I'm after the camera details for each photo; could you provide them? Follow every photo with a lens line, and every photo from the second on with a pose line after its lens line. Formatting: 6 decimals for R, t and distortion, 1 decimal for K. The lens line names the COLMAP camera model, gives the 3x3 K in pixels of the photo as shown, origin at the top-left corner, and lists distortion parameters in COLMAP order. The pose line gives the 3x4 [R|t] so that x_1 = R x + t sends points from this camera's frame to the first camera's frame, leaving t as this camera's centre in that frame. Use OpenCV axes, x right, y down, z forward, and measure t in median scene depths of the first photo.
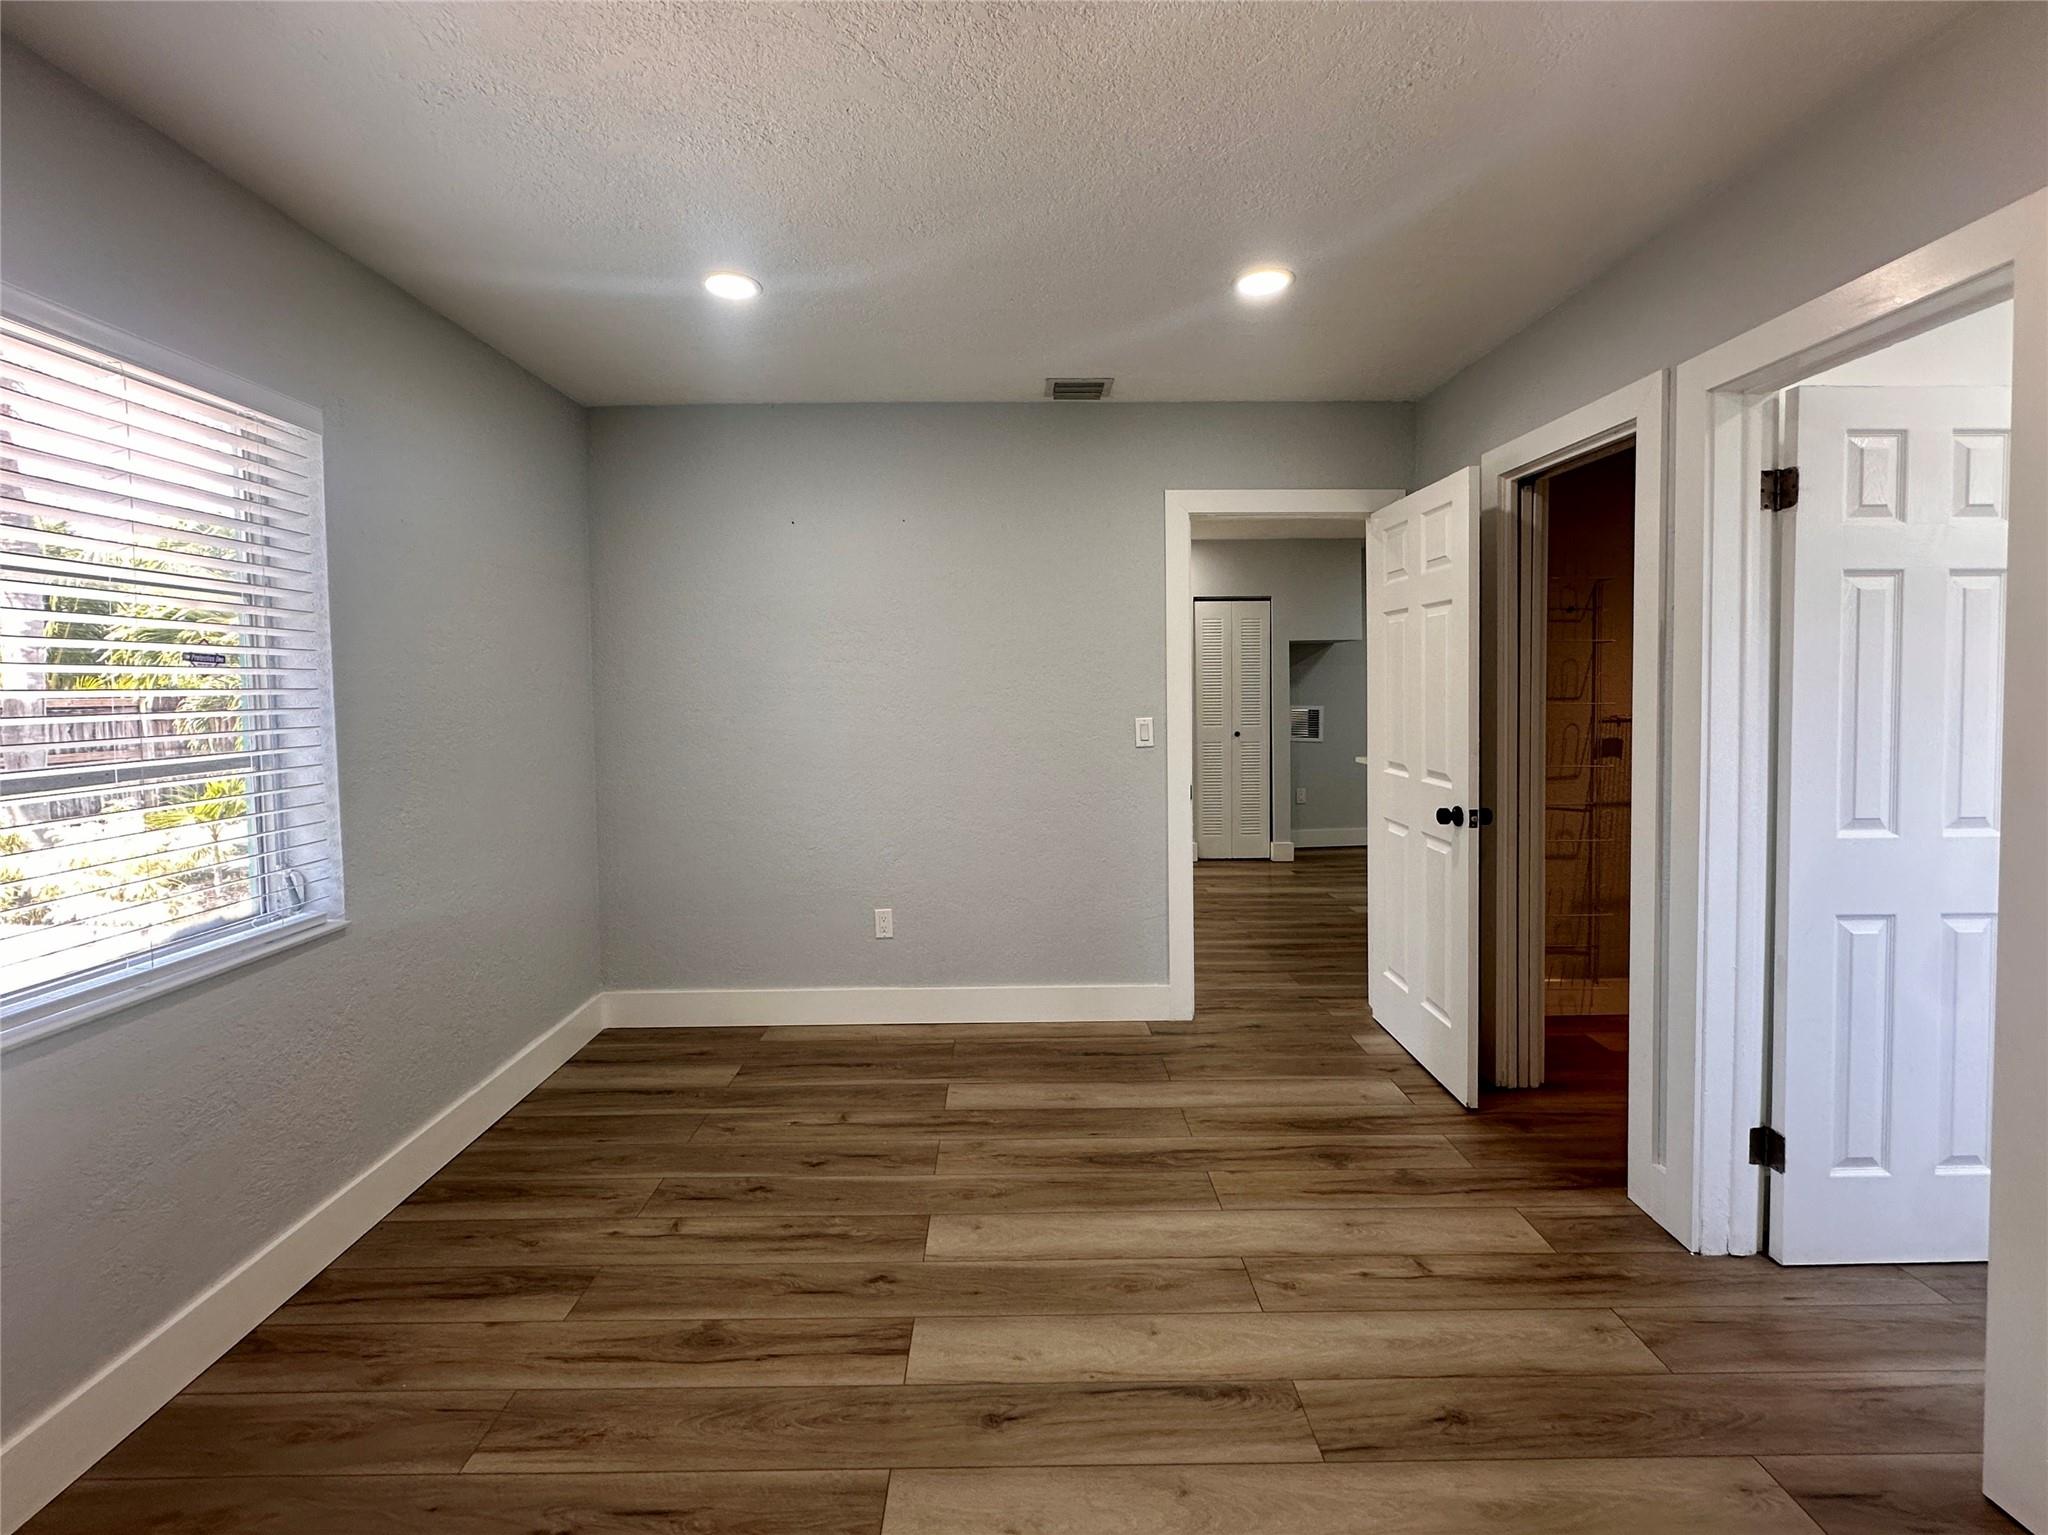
lens RADIAL K [[872.1, 0, 1033.8], [0, 872.1, 757.8], [0, 0, 1]] dist [-0.003469, 0.000373]
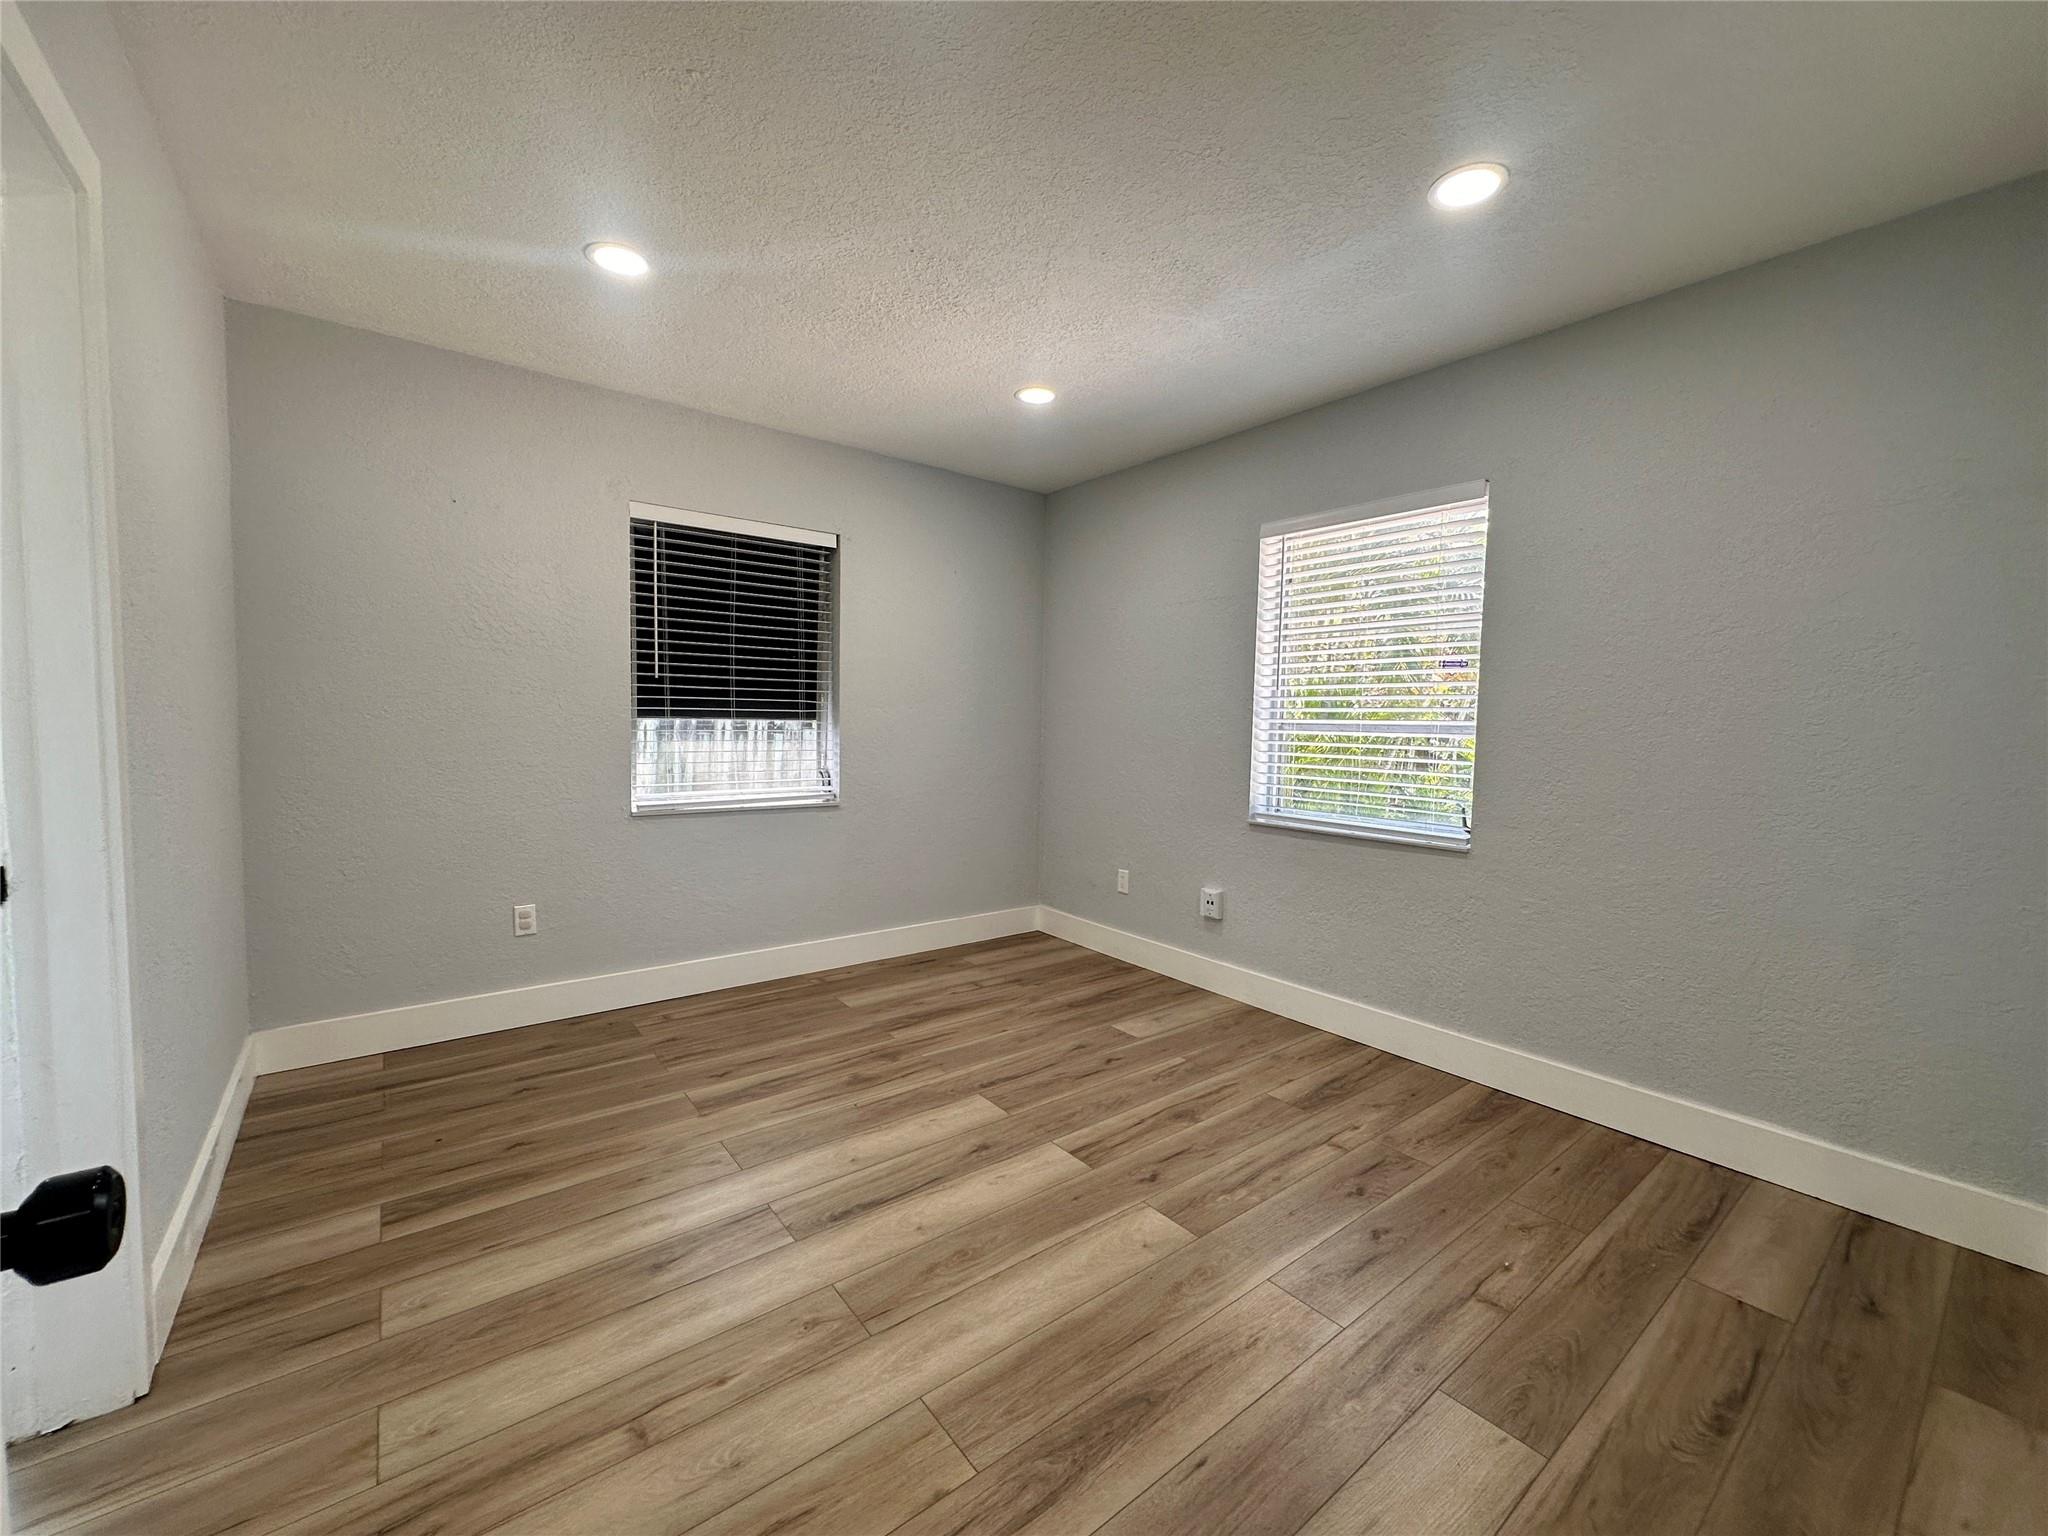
lens RADIAL K [[823.3, 0, 1020.5], [0, 823.3, 768.4], [0, 0, 1]] dist [-0.000057, 0.000482]
pose [[-0.807597, 0.029569, -0.588992, 0.560245], [-0.060516, 0.989315, 0.132643, -0.068375], [0.586621, 0.142765, -0.797179, 1.605492]]
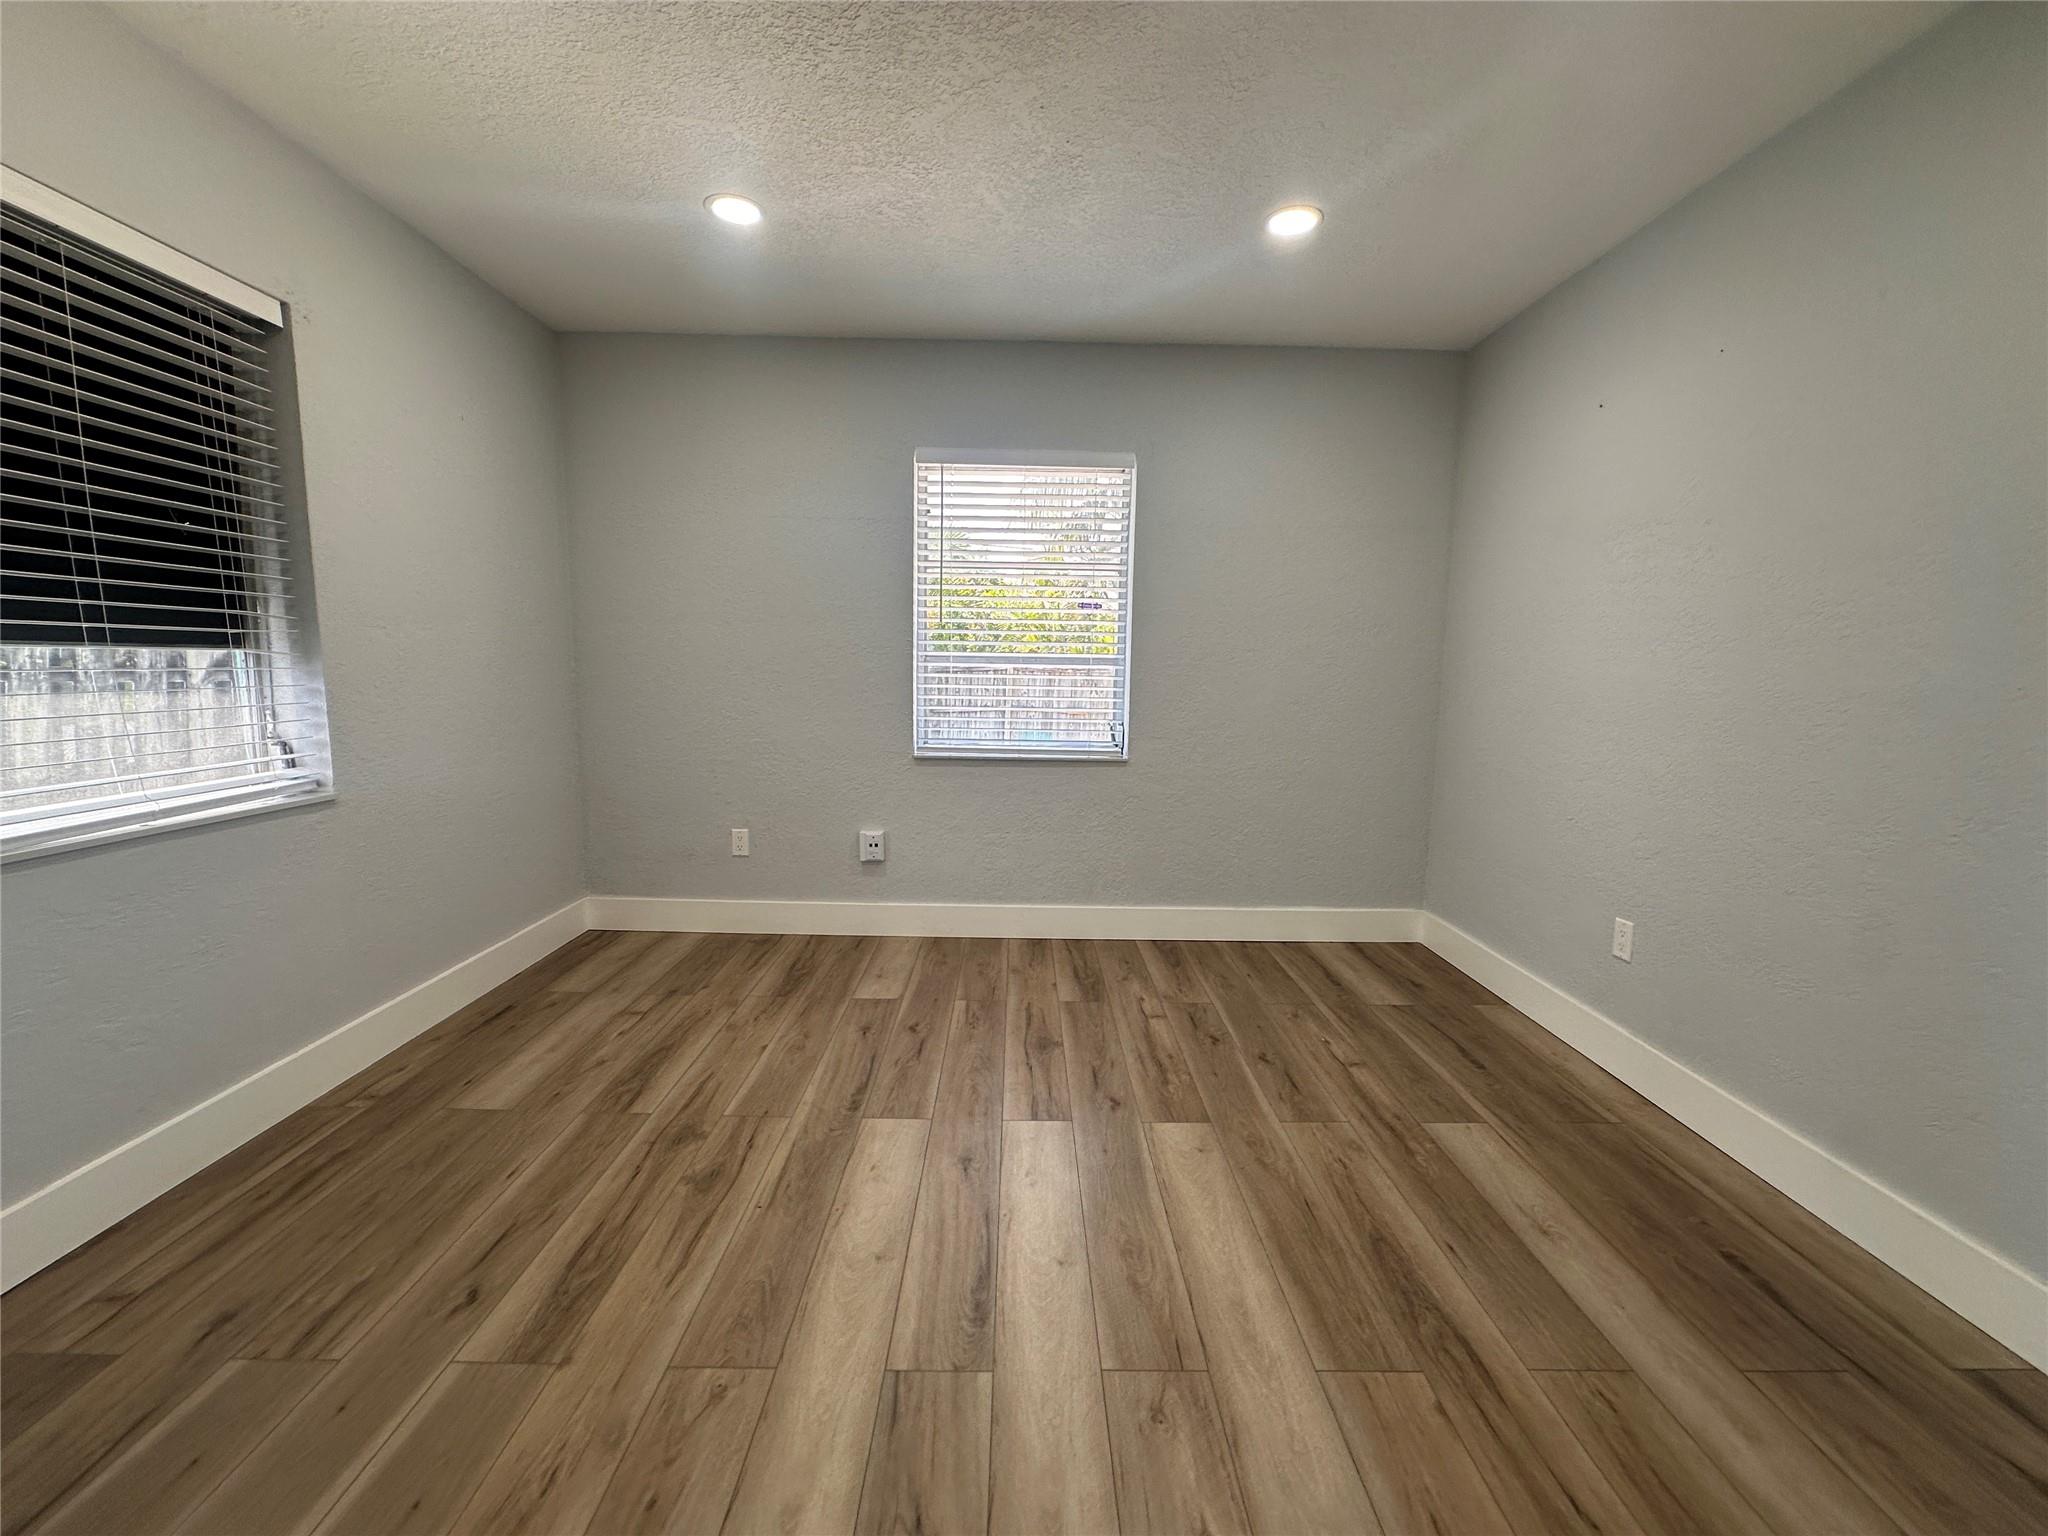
lens RADIAL K [[823.3, 0, 1023.6], [0, 823.3, 768.7], [0, 0, 1]] dist [-0.000057, 0.000482]
pose [[-0.013089, 0.136144, -0.990603, 0.832718], [-0.102869, 0.985248, 0.136767, 0.008432], [0.994609, 0.103692, 0.001109, 0.786230]]
